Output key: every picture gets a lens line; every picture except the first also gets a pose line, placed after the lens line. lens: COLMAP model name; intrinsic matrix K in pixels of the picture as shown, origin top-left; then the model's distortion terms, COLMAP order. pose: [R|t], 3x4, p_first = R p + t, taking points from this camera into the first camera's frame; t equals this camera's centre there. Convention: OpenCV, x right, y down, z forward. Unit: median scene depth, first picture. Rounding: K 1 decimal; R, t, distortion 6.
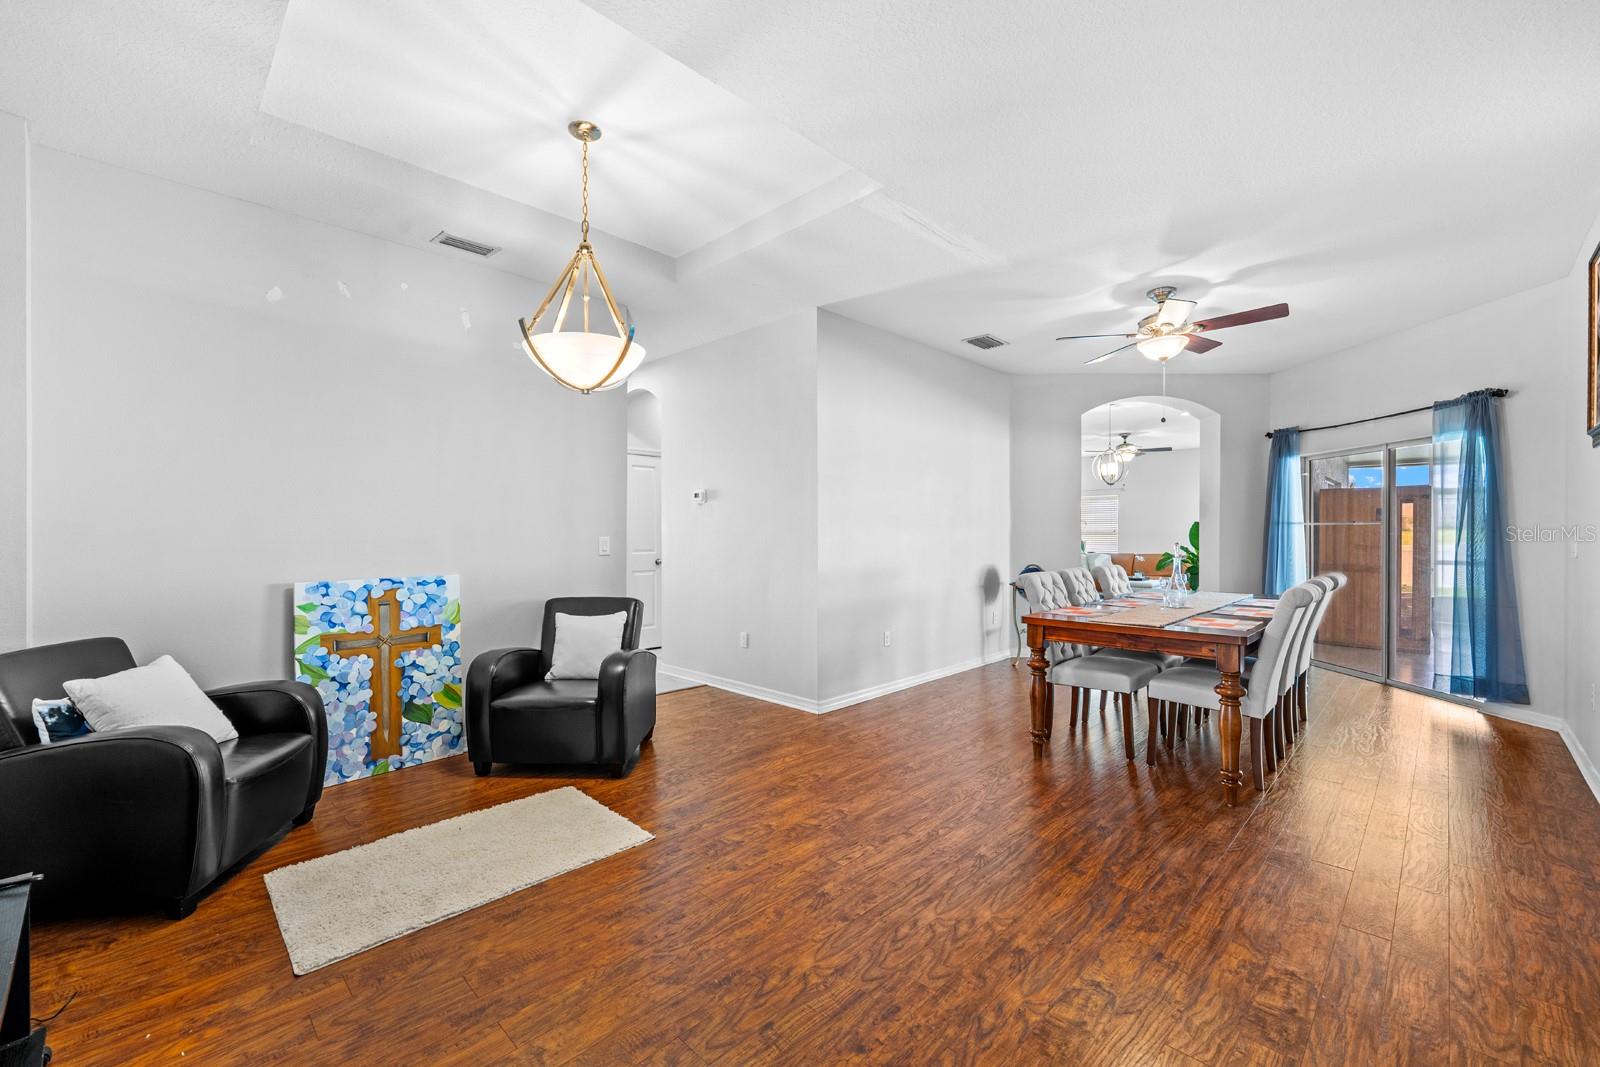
lens RADIAL K [[662.3, 0, 796.5], [0, 662.3, 538.6], [0, 0, 1]] dist [0.000216, -0.000061]
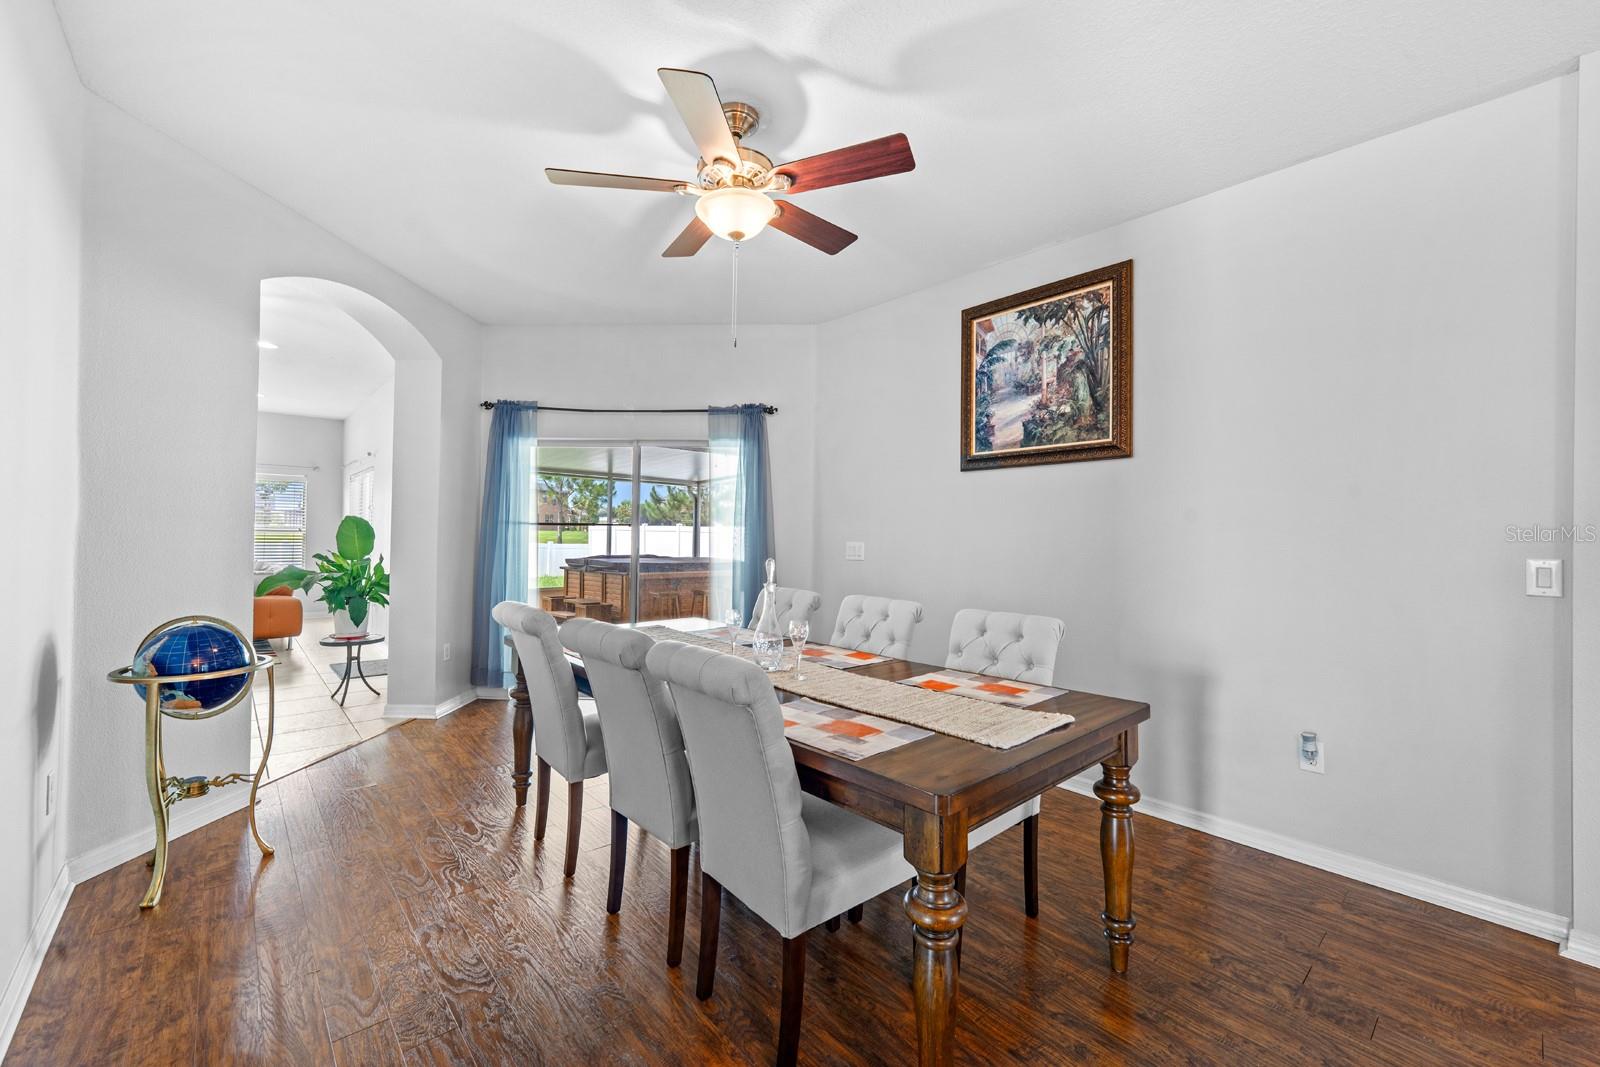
lens RADIAL K [[654.2, 0, 798.1], [0, 654.2, 527.4], [0, 0, 1]] dist [0.001137, -0.000582]
pose [[0.060775, 0.016422, 0.998016, -0.001059], [-0.005374, 0.999856, -0.016125, -0.010186], [-0.998137, -0.004383, 0.060854, 0.830400]]
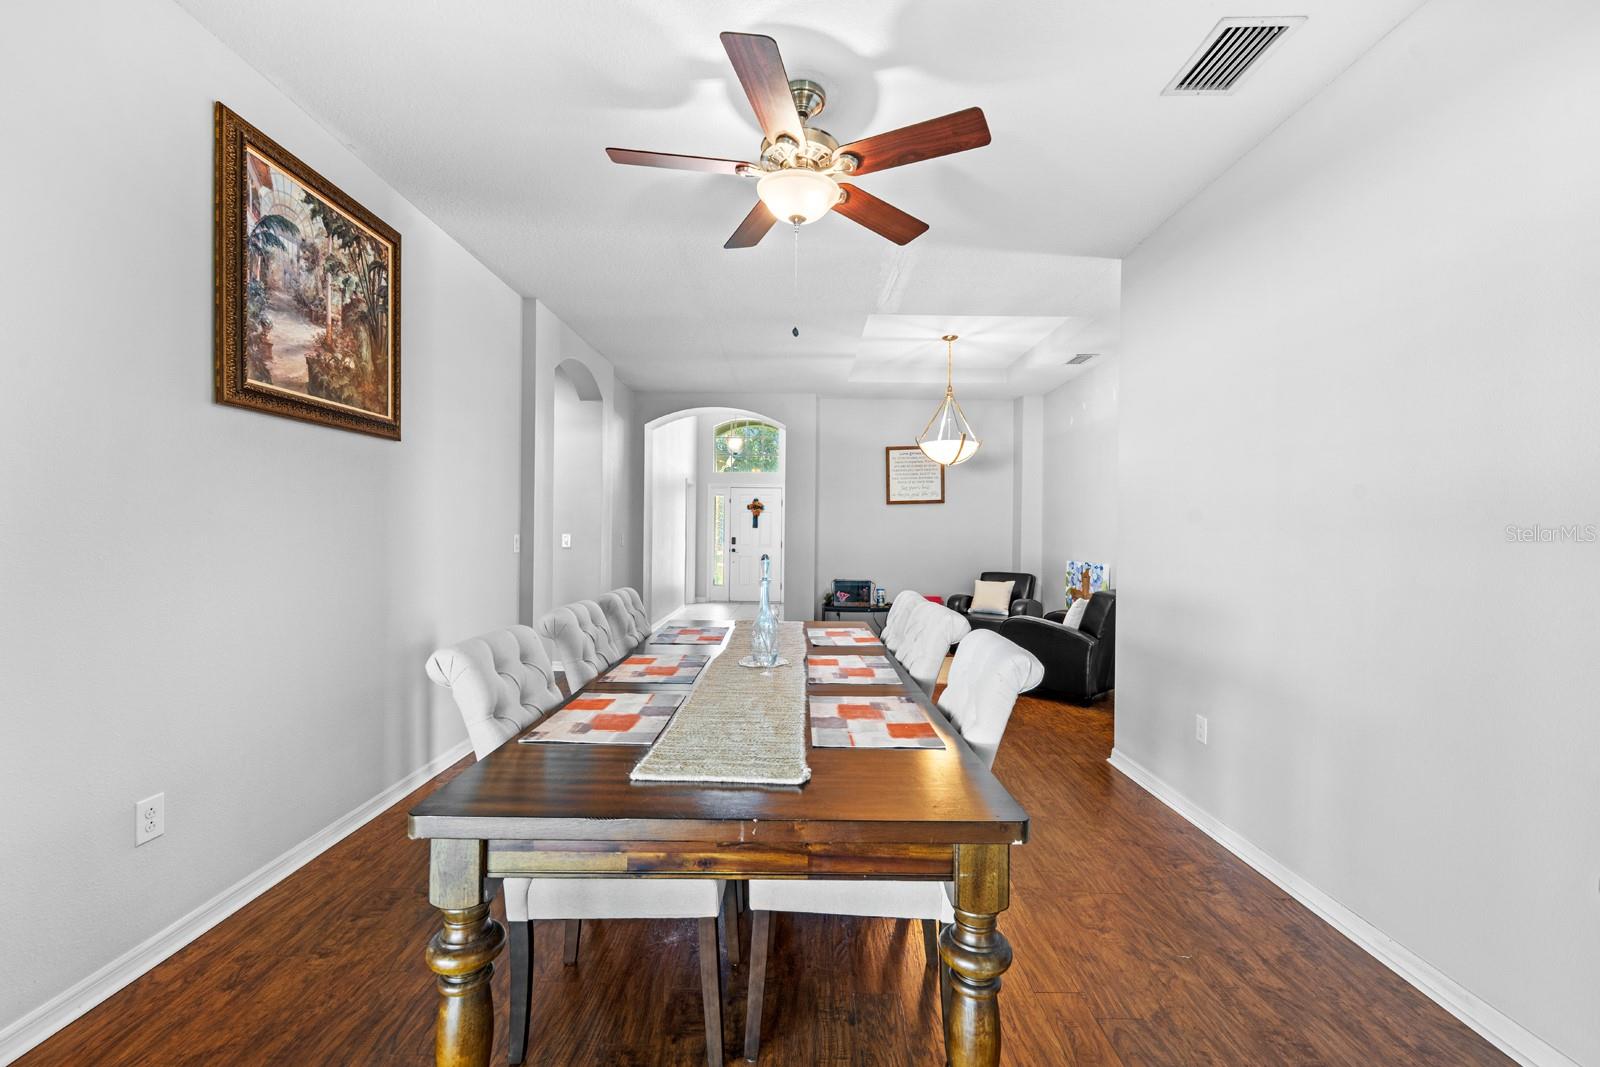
lens RADIAL K [[654.2, 0, 798.1], [0, 654.2, 527.4], [0, 0, 1]] dist [0.001137, -0.000582]
pose [[-0.712121, -0.010168, -0.701983, 0.847503], [-0.017205, 0.999848, 0.002972, -0.018014], [0.701846, 0.014194, -0.712187, 1.264603]]
